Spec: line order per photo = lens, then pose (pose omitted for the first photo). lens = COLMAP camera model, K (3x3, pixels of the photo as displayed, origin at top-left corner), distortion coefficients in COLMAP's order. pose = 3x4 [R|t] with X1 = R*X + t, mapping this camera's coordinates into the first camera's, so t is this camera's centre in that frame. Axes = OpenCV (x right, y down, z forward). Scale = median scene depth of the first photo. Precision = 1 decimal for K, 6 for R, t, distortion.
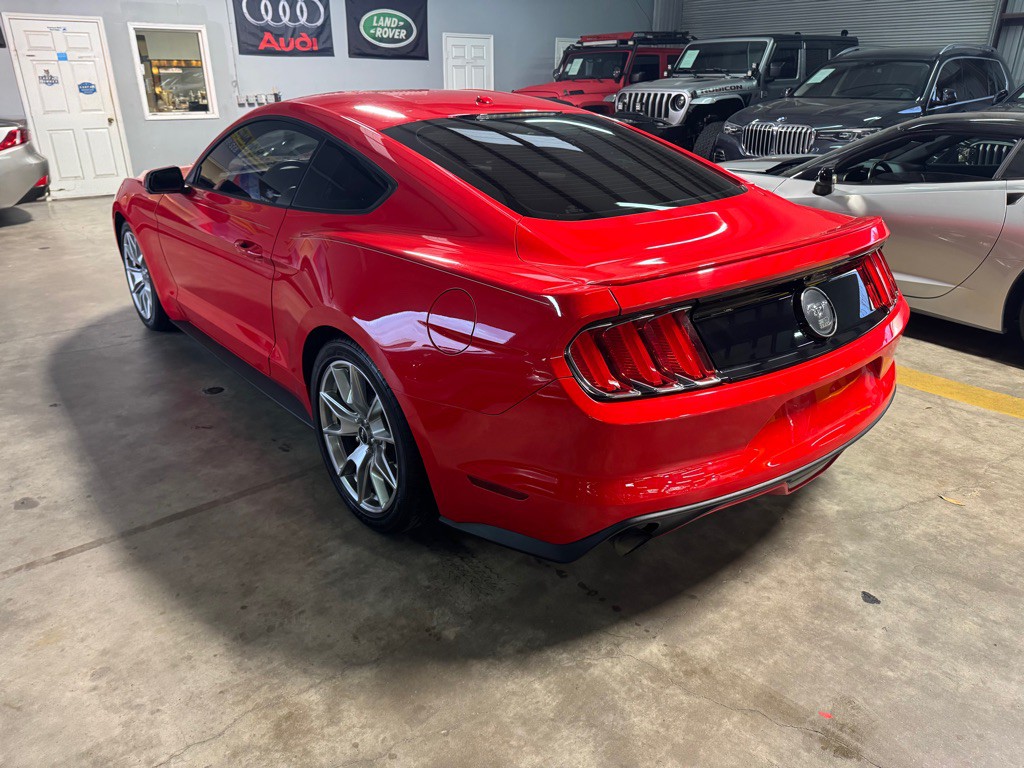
lens RADIAL K [[720.7, 0, 508.4], [0, 720.7, 389.5], [0, 0, 1]] dist [0.016112, -0.020329]
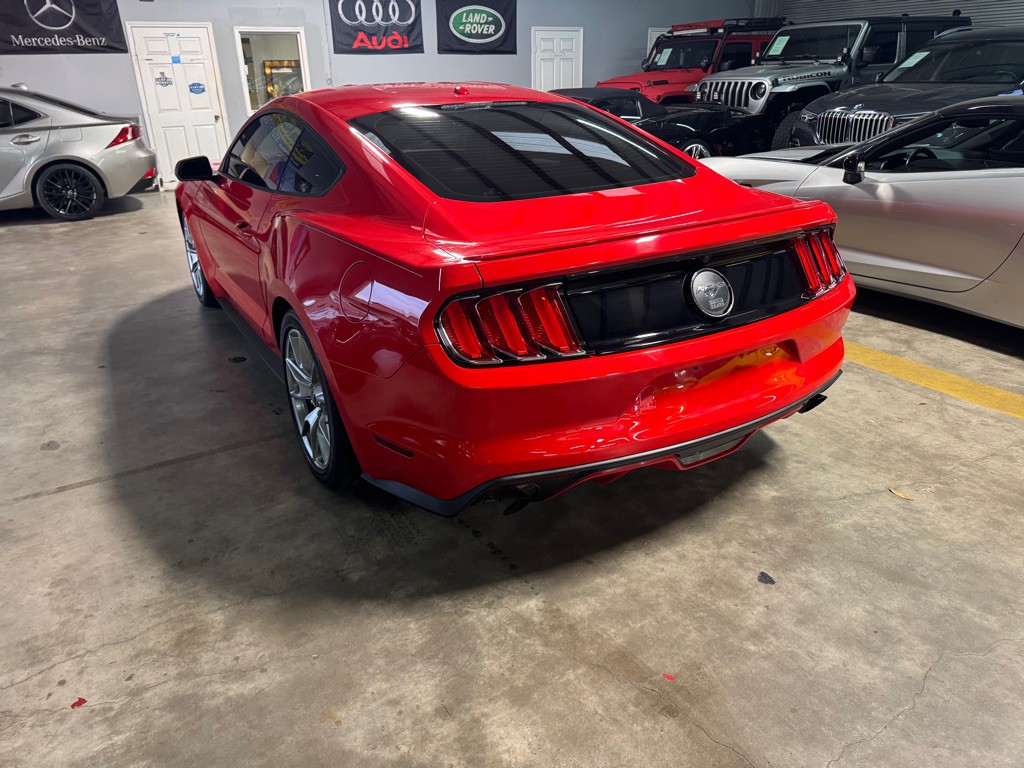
lens RADIAL K [[721.6, 0, 509.1], [0, 721.6, 385.5], [0, 0, 1]] dist [0.013785, -0.014526]
pose [[0.987748, 0.041799, -0.150358, 0.179096], [-0.041356, 0.999126, 0.006077, 0.017732], [0.150481, 0.000215, 0.988613, -0.032456]]
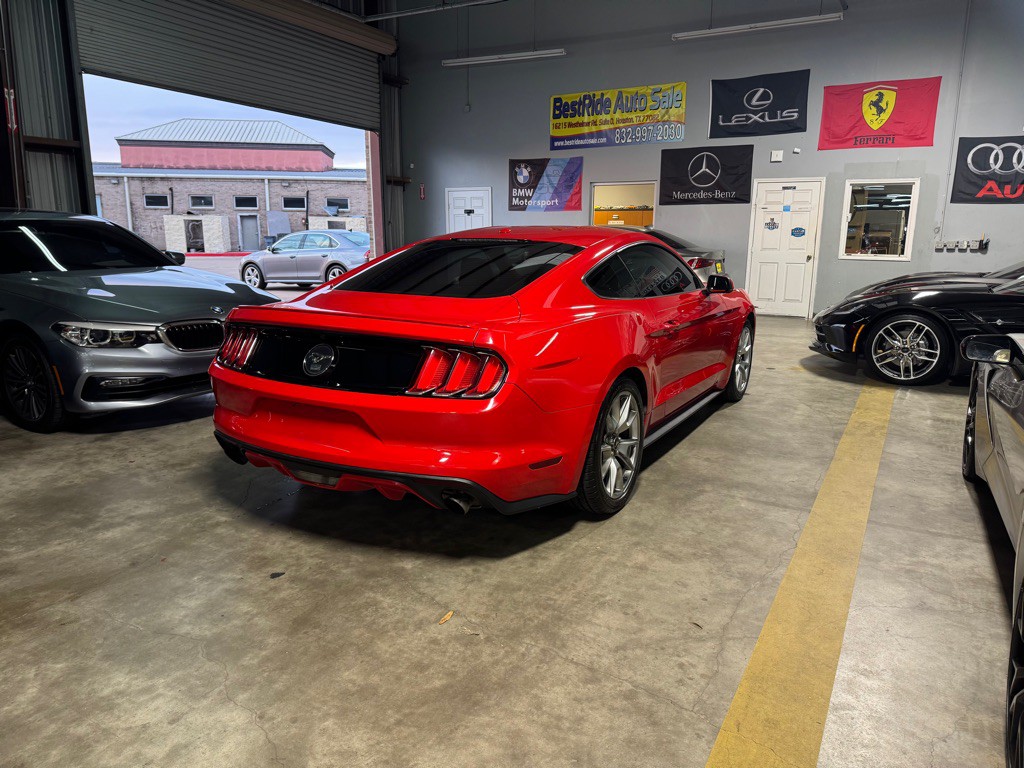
lens RADIAL K [[716.3, 0, 513.8], [0, 716.3, 384.5], [0, 0, 1]] dist [0.056359, -0.072646]
pose [[0.355408, 0.201450, -0.912745, 1.118851], [-0.376893, 0.924484, 0.057285, -0.170294], [0.855358, 0.323648, 0.404494, 0.451955]]
